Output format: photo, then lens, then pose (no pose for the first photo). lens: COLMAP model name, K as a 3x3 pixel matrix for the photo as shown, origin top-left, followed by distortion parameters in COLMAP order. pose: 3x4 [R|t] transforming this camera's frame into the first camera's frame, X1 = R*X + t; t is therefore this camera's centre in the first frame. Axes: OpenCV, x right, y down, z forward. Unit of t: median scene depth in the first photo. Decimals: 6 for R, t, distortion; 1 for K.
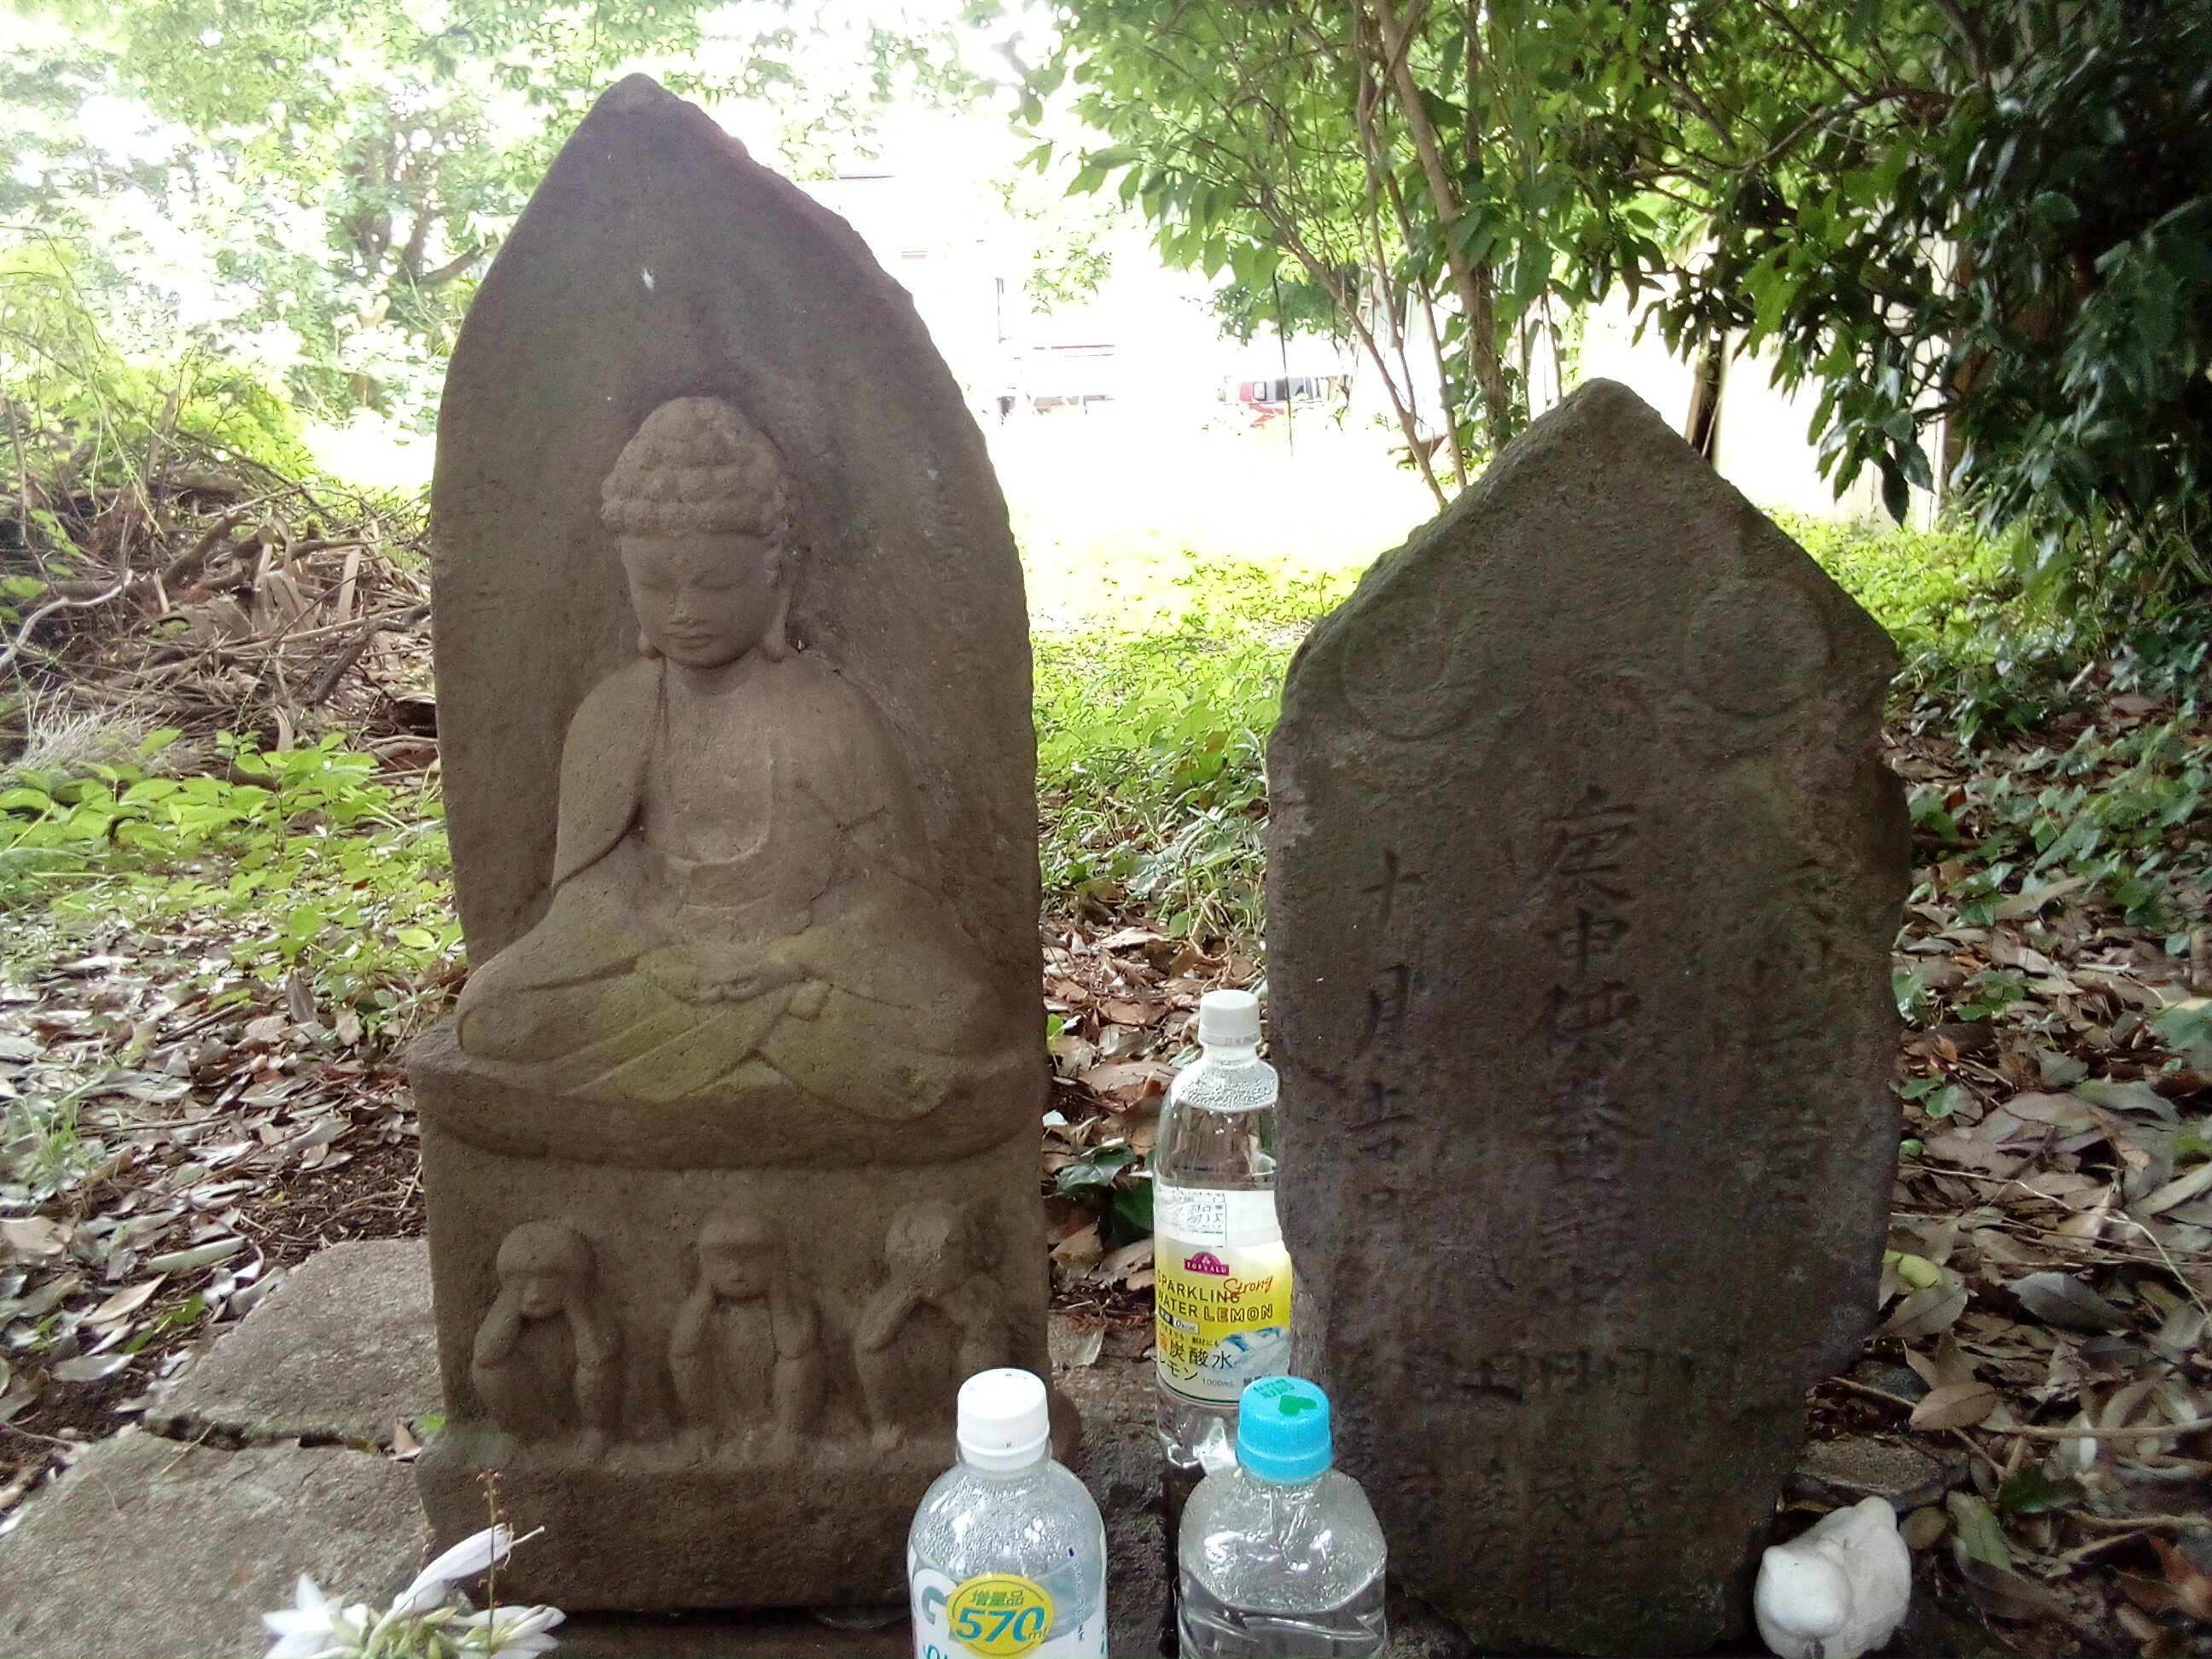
lens RADIAL K [[1835.4, 0, 1098.5], [0, 1835.4, 839.5], [0, 0, 1]] dist [0.087672, -0.142257]
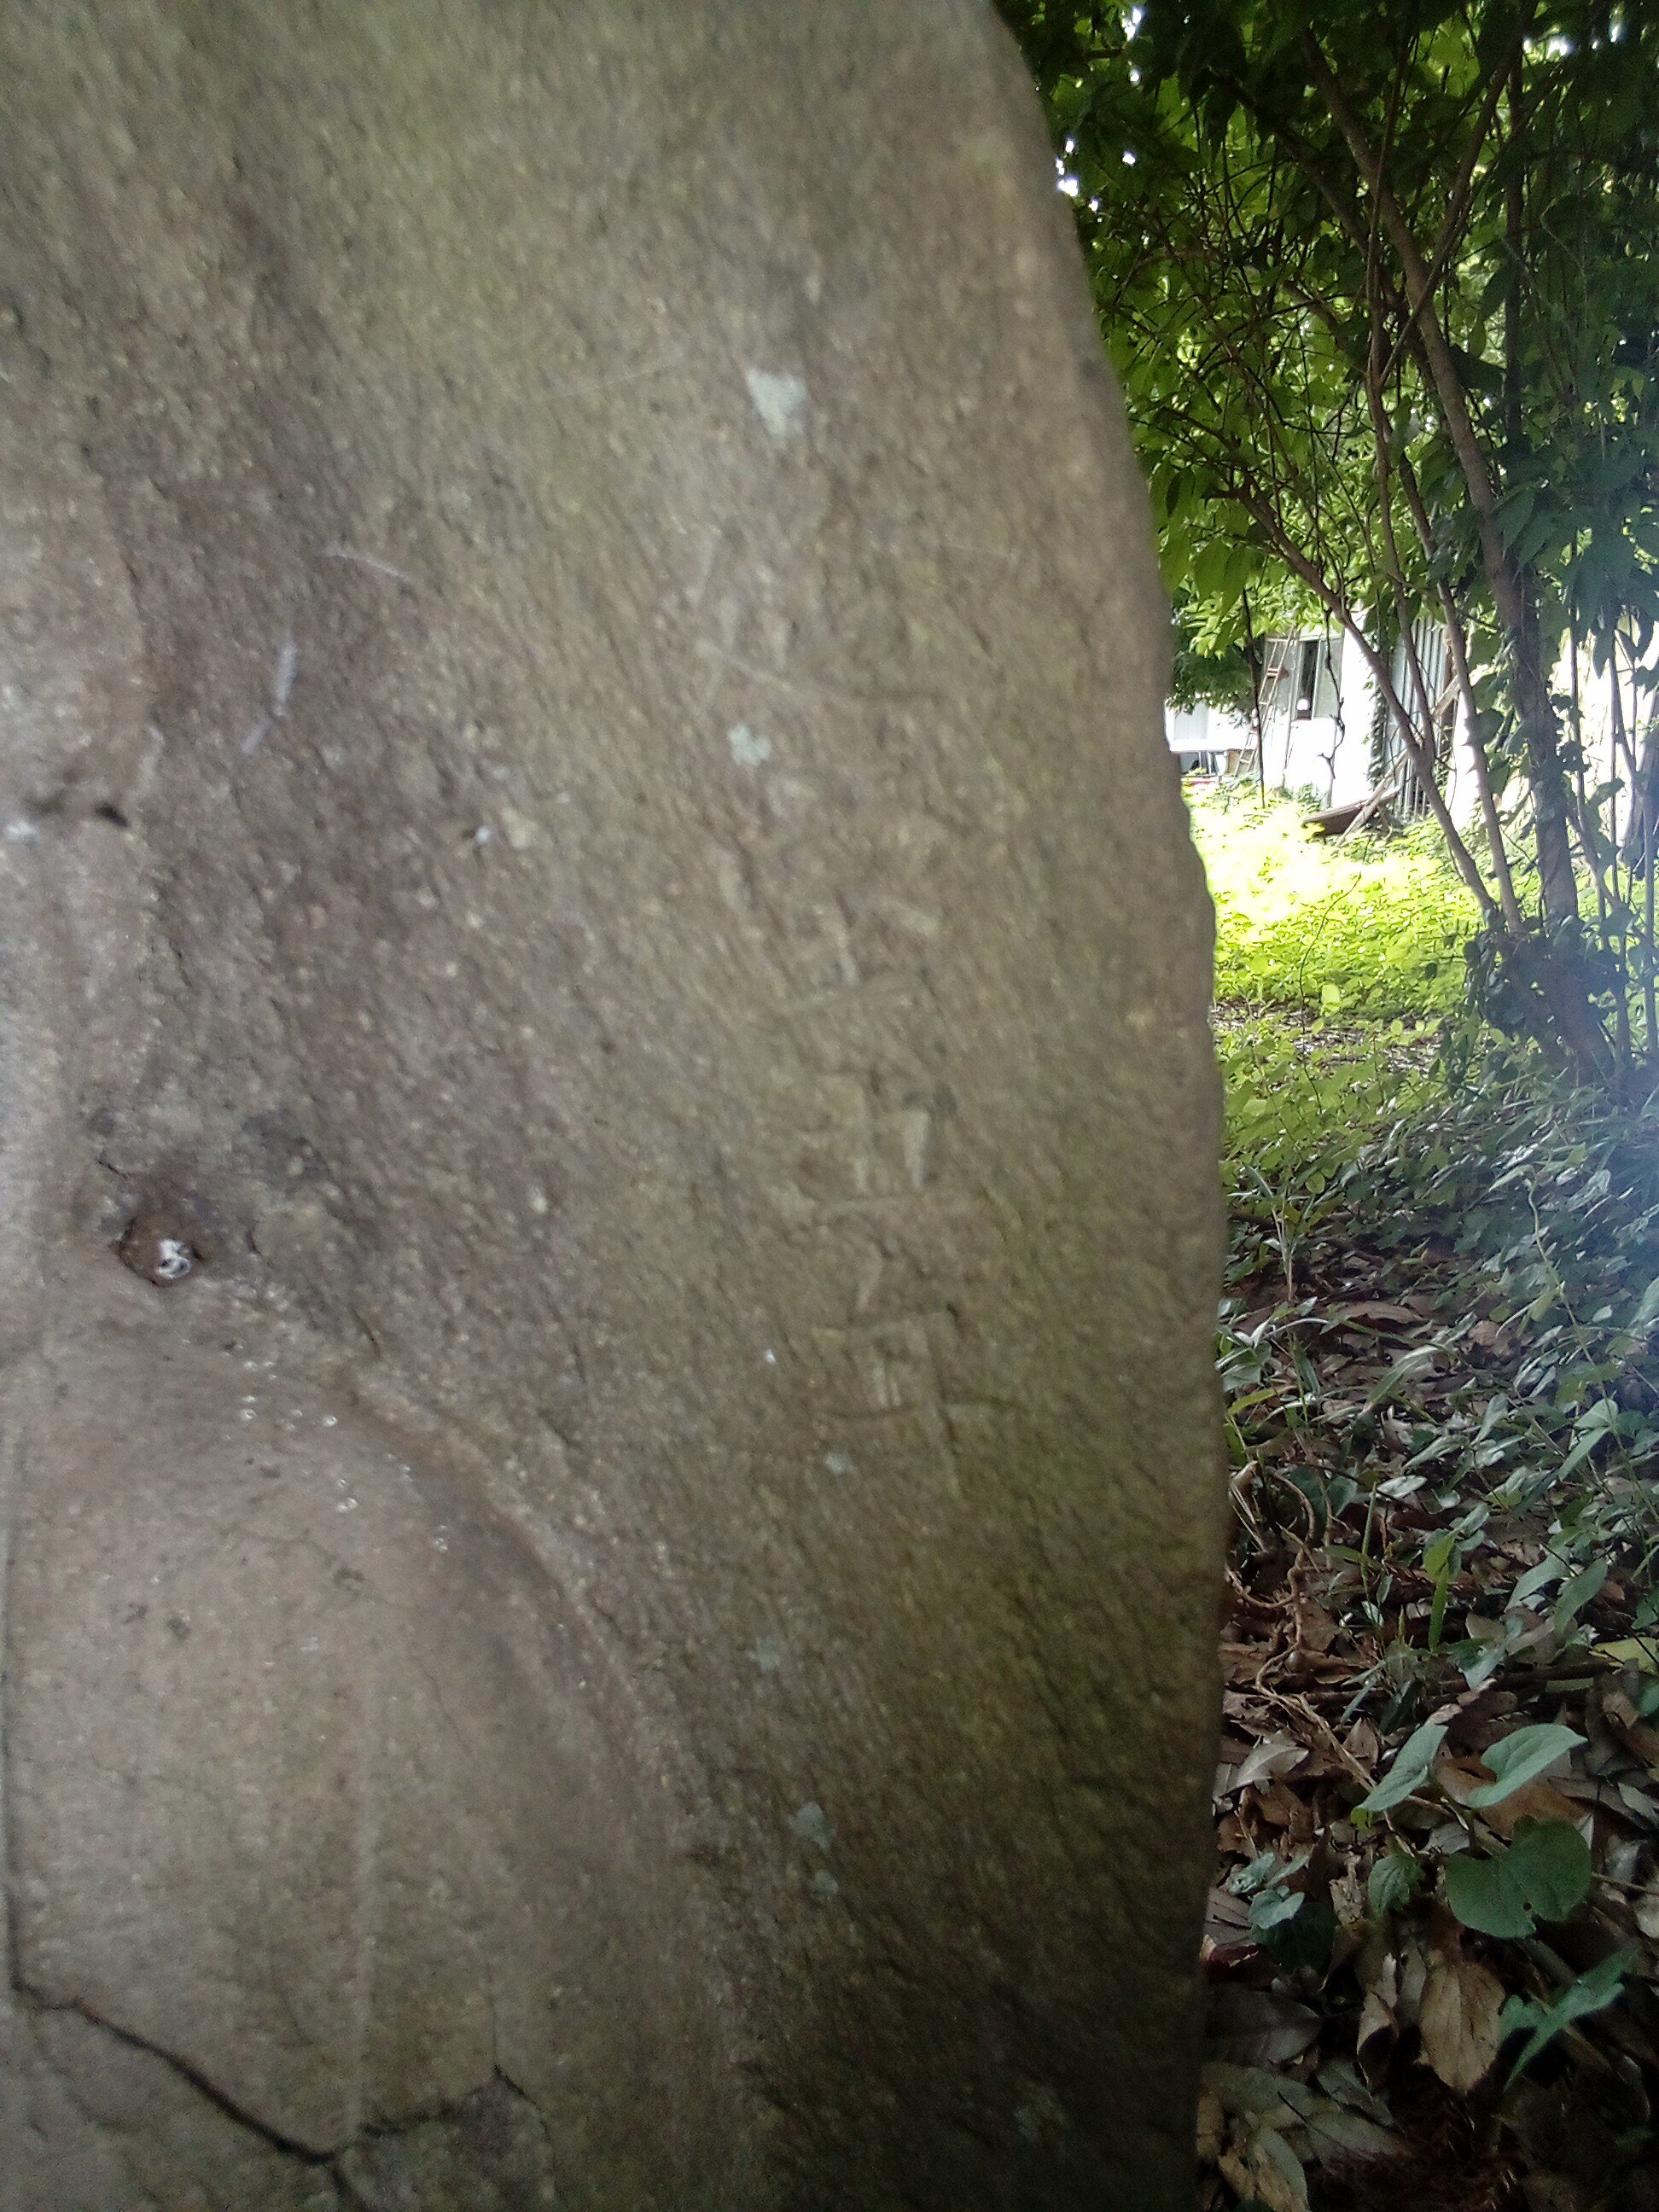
lens RADIAL K [[1835.4, 0, 828.0], [0, 1835.4, 1115.6], [0, 0, 1]] dist [0.087672, -0.142257]
pose [[0.996474, 0.026932, -0.079460, -0.046877], [-0.030959, 0.998275, -0.049894, -0.078666], [0.077979, 0.052178, 0.995589, 0.541830]]
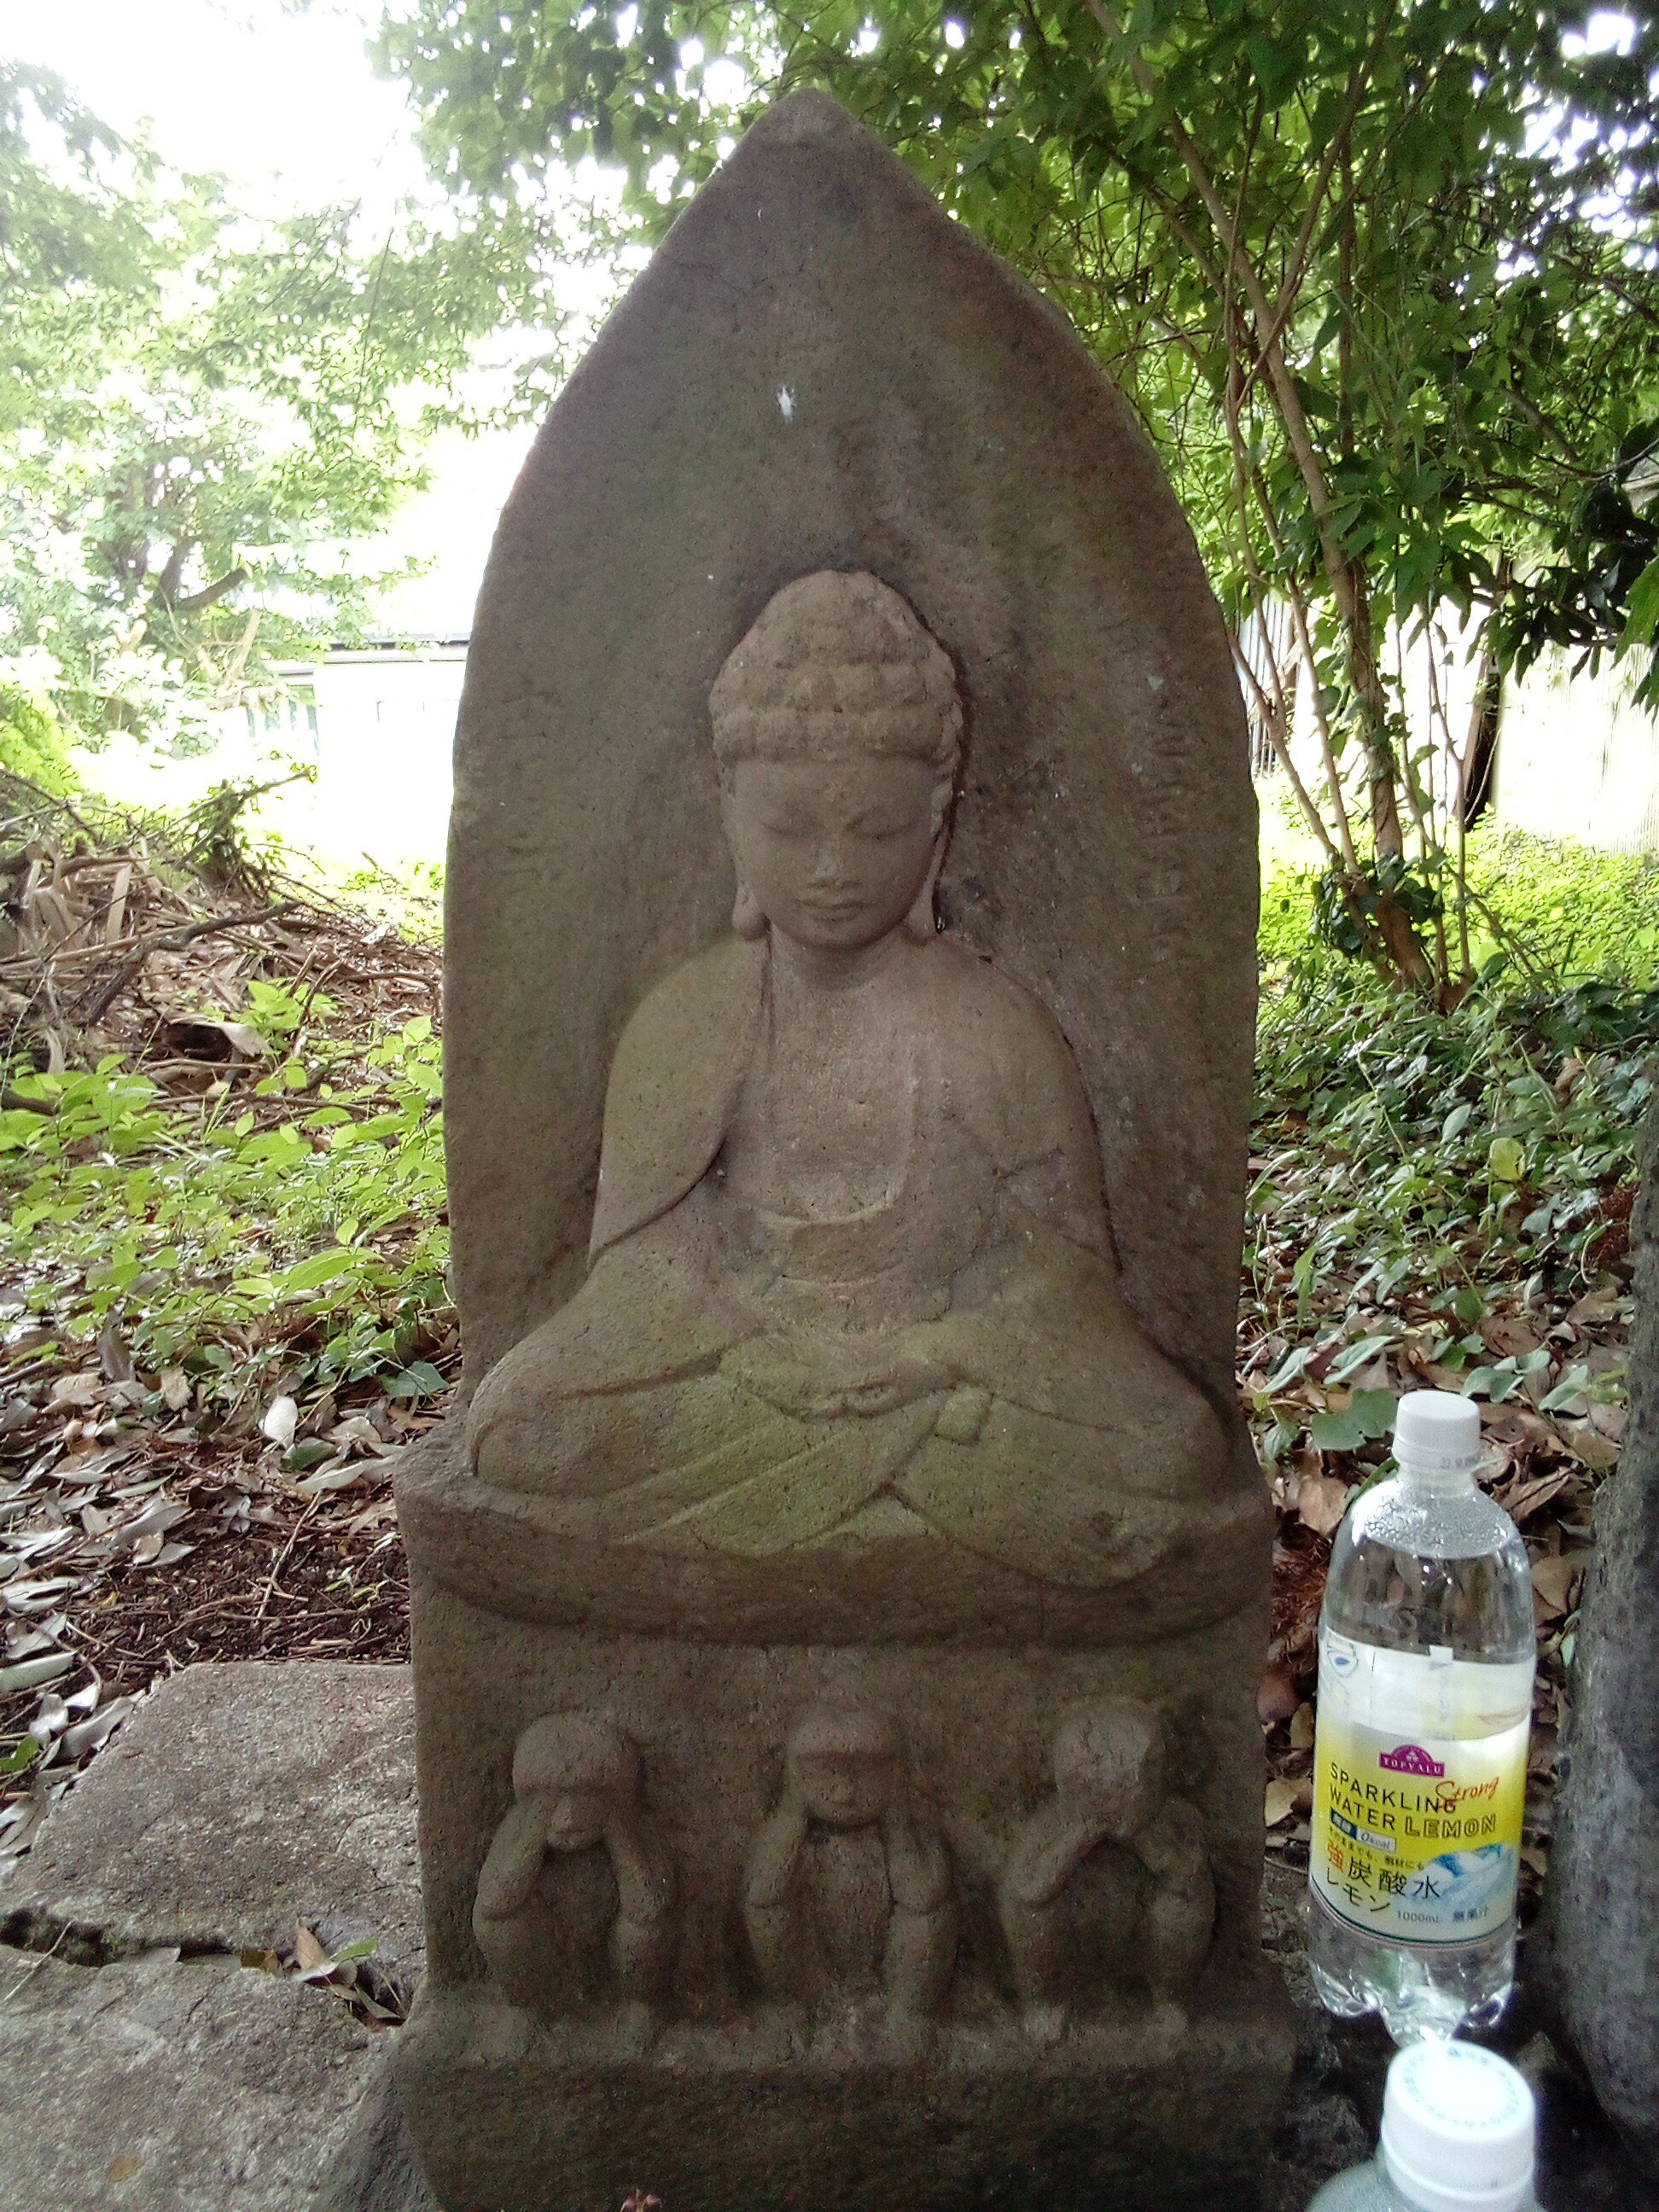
lens RADIAL K [[1835.4, 0, 828.0], [0, 1835.4, 1115.6], [0, 0, 1]] dist [0.087672, -0.142257]
pose [[0.999954, 0.008796, -0.003752, -0.141463], [-0.008905, 0.999506, -0.030135, -0.004909], [0.003485, 0.030167, 0.999539, 0.189957]]
